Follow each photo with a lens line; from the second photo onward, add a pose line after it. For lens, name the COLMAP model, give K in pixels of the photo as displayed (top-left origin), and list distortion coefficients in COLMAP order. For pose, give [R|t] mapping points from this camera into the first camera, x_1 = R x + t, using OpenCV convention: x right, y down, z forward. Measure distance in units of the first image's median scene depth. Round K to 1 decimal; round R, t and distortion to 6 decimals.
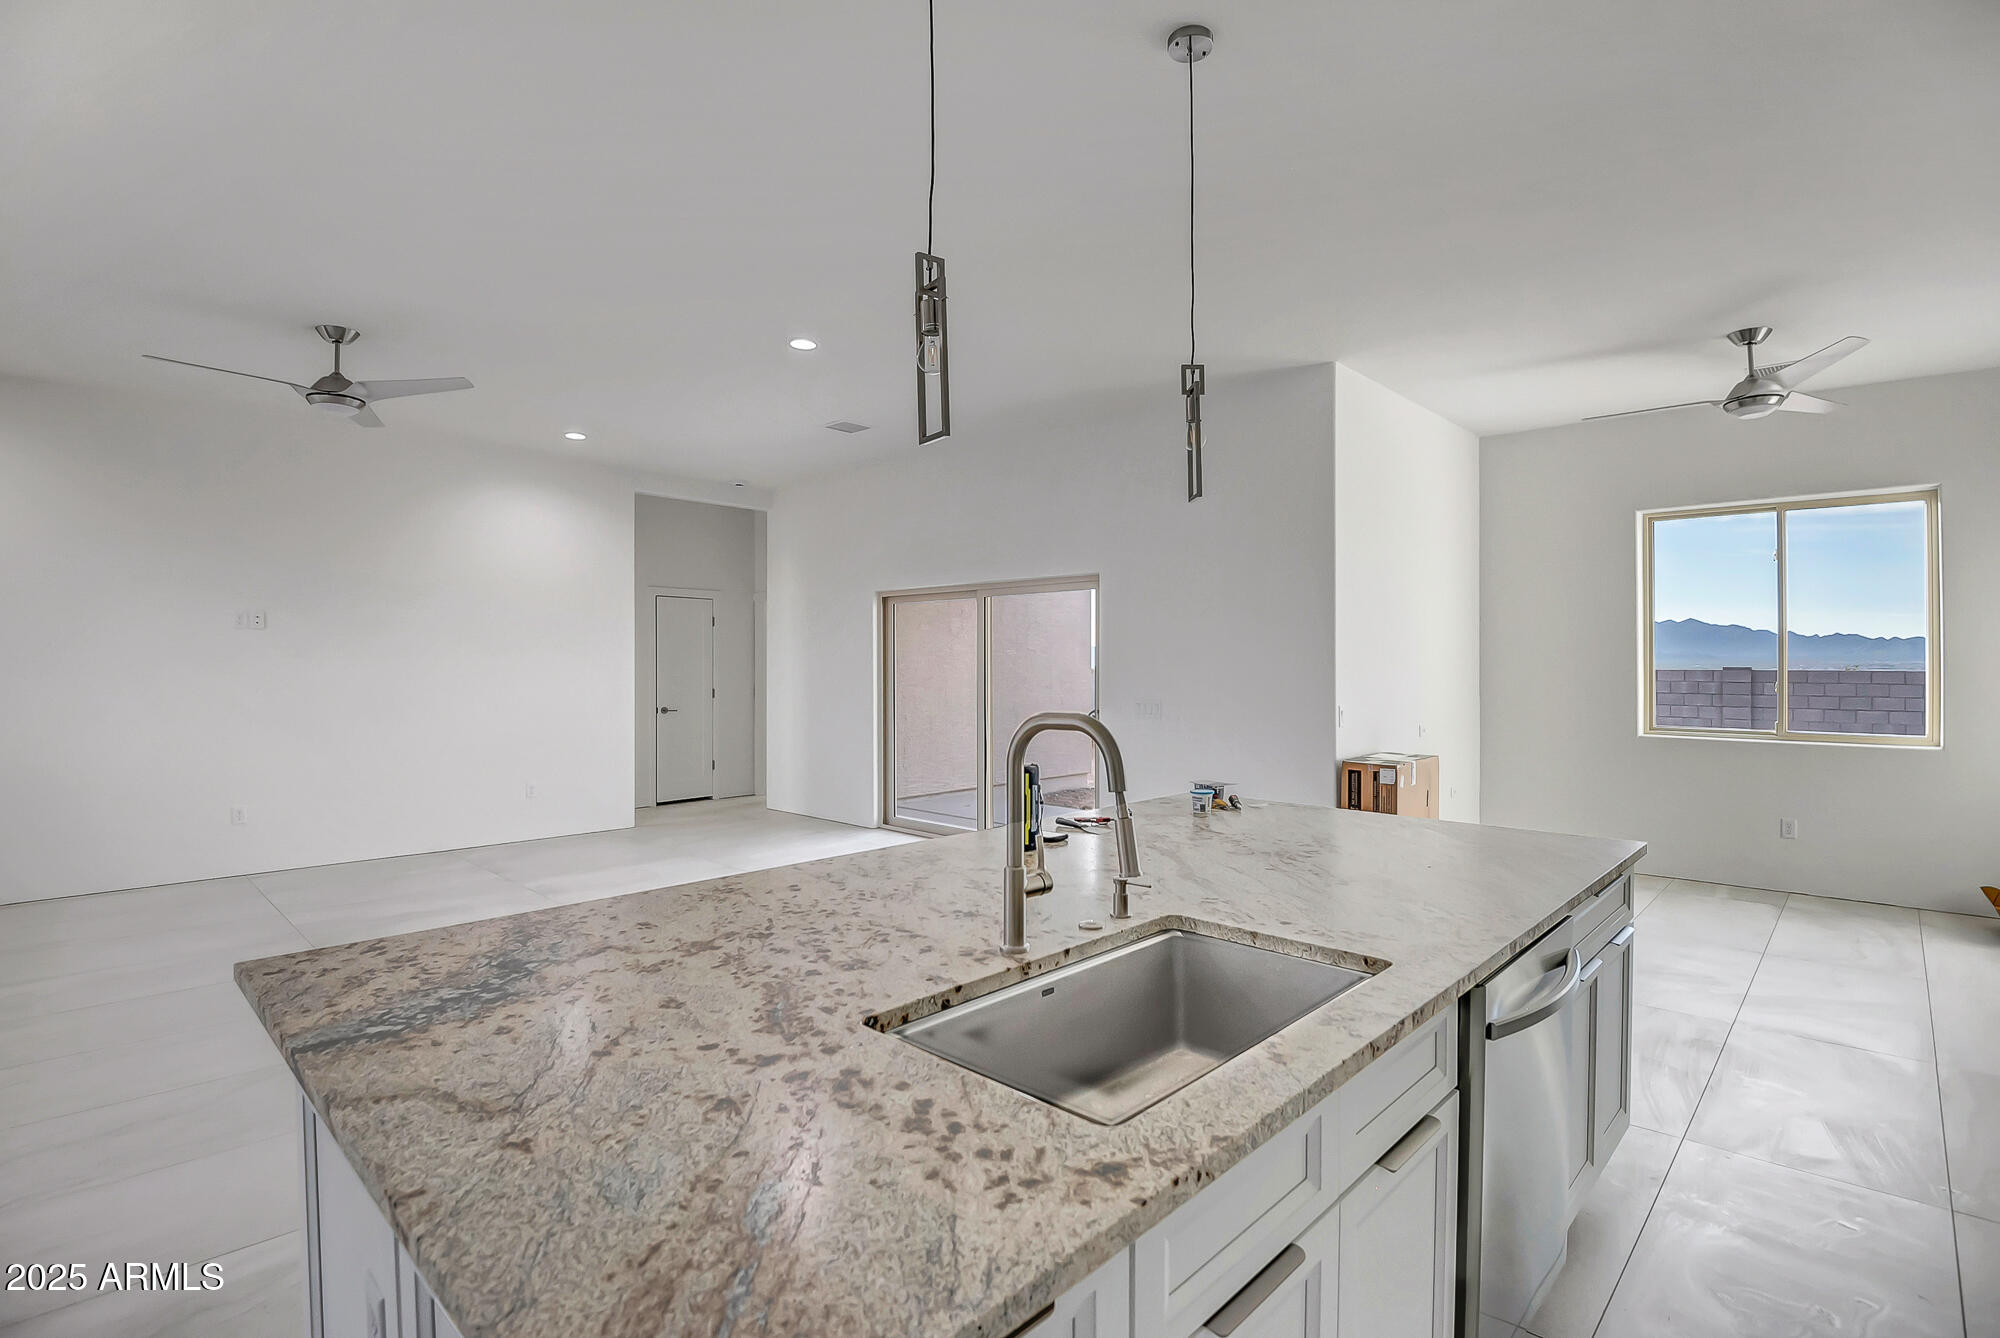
lens RADIAL K [[943.0, 0, 1001.7], [0, 943.0, 654.9], [0, 0, 1]] dist [0.039563, -0.060292]
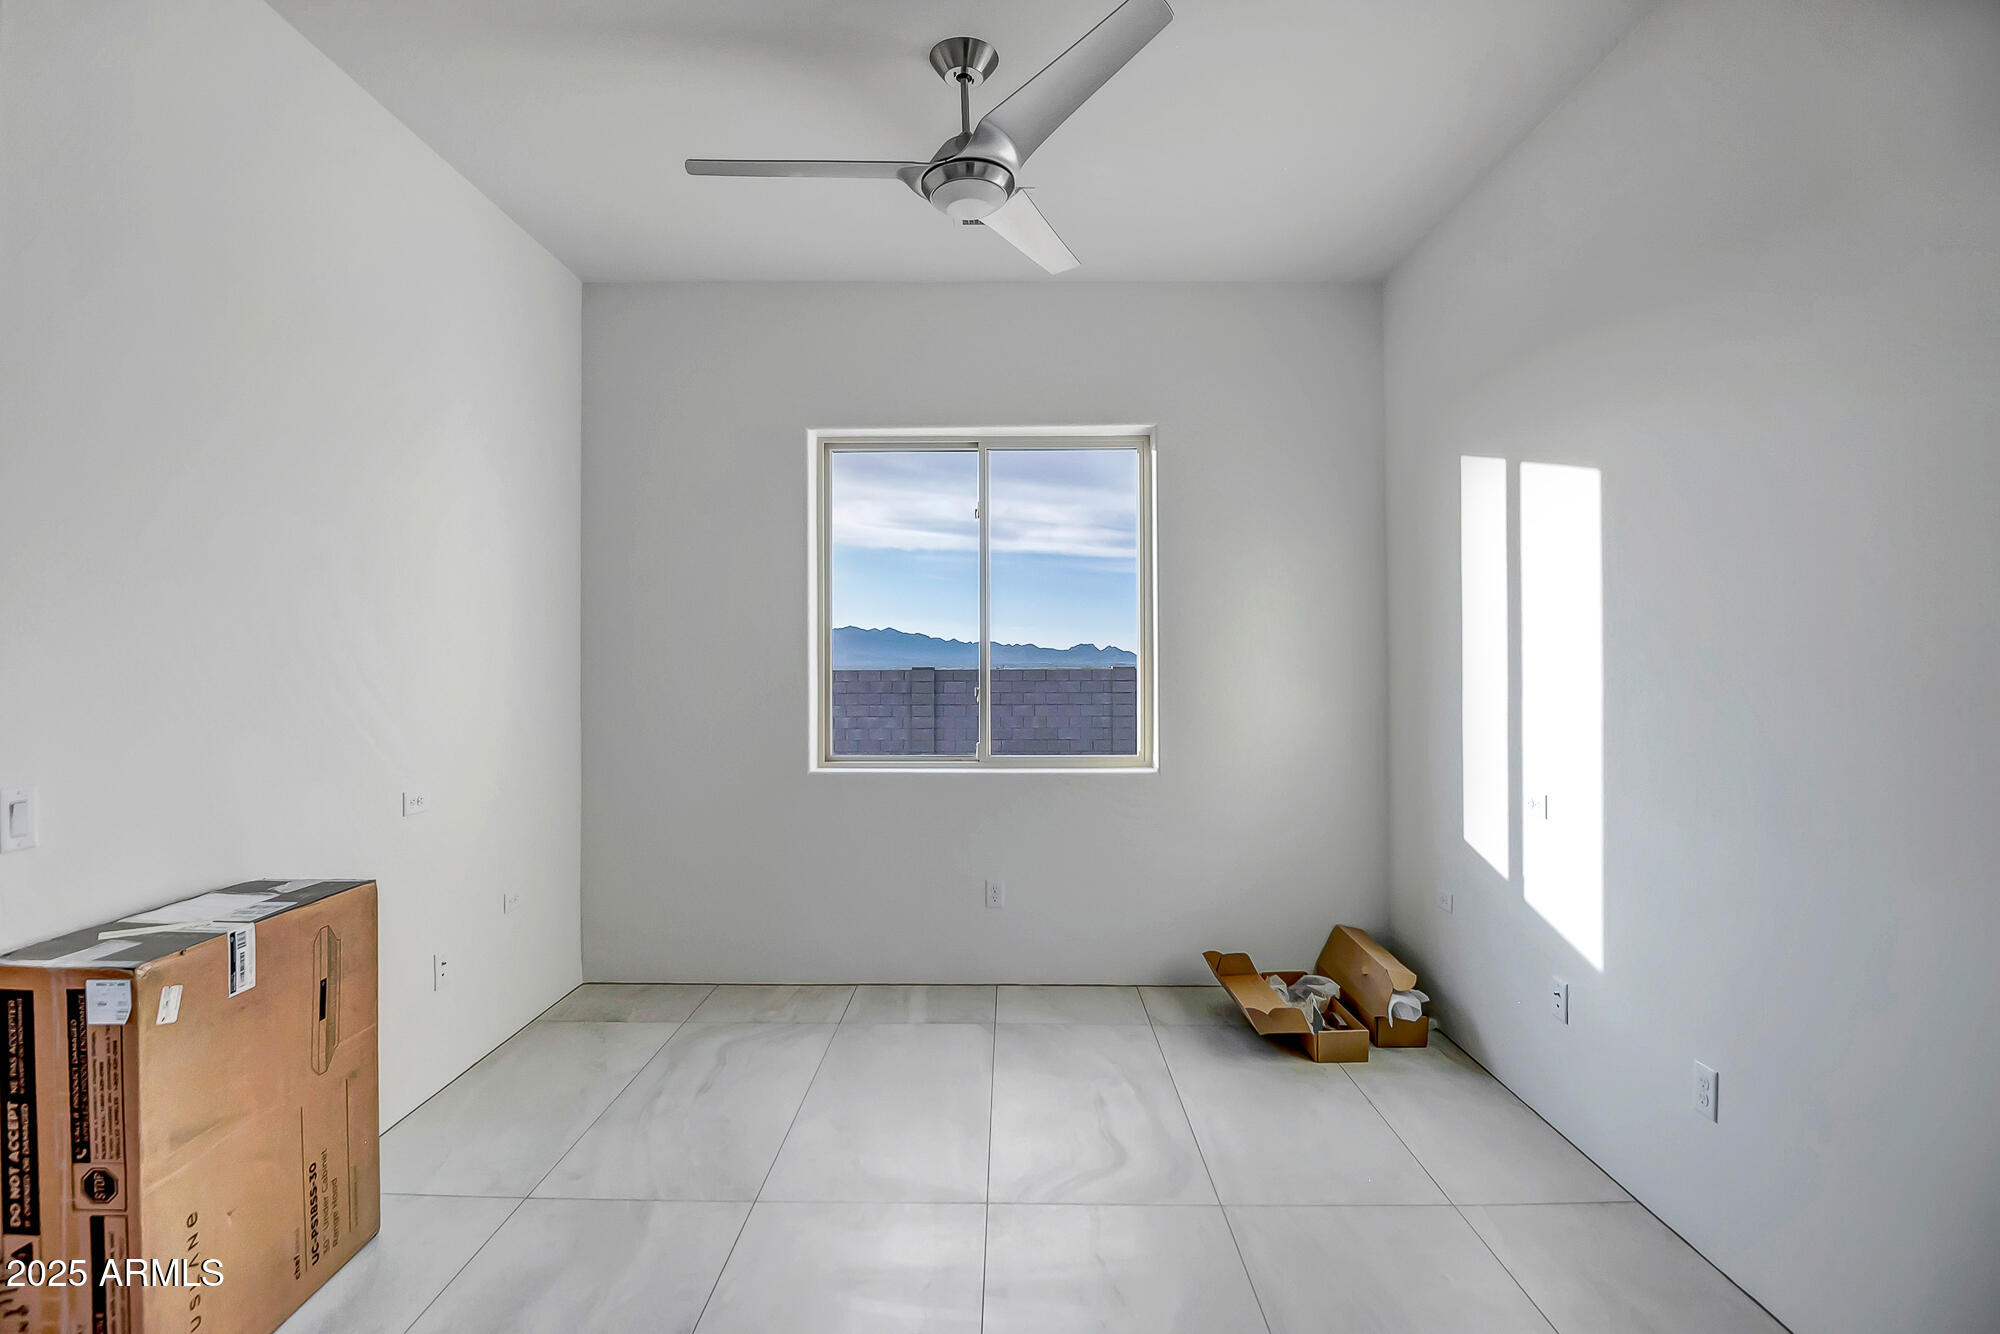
lens RADIAL K [[943.0, 0, 1001.7], [0, 943.0, 652.9], [0, 0, 1]] dist [0.039563, -0.060292]
pose [[0.733412, 0.003974, 0.679773, 0.364199], [-0.000703, 0.999987, -0.005088, 0.006641], [-0.679784, 0.003254, 0.733405, 0.482853]]
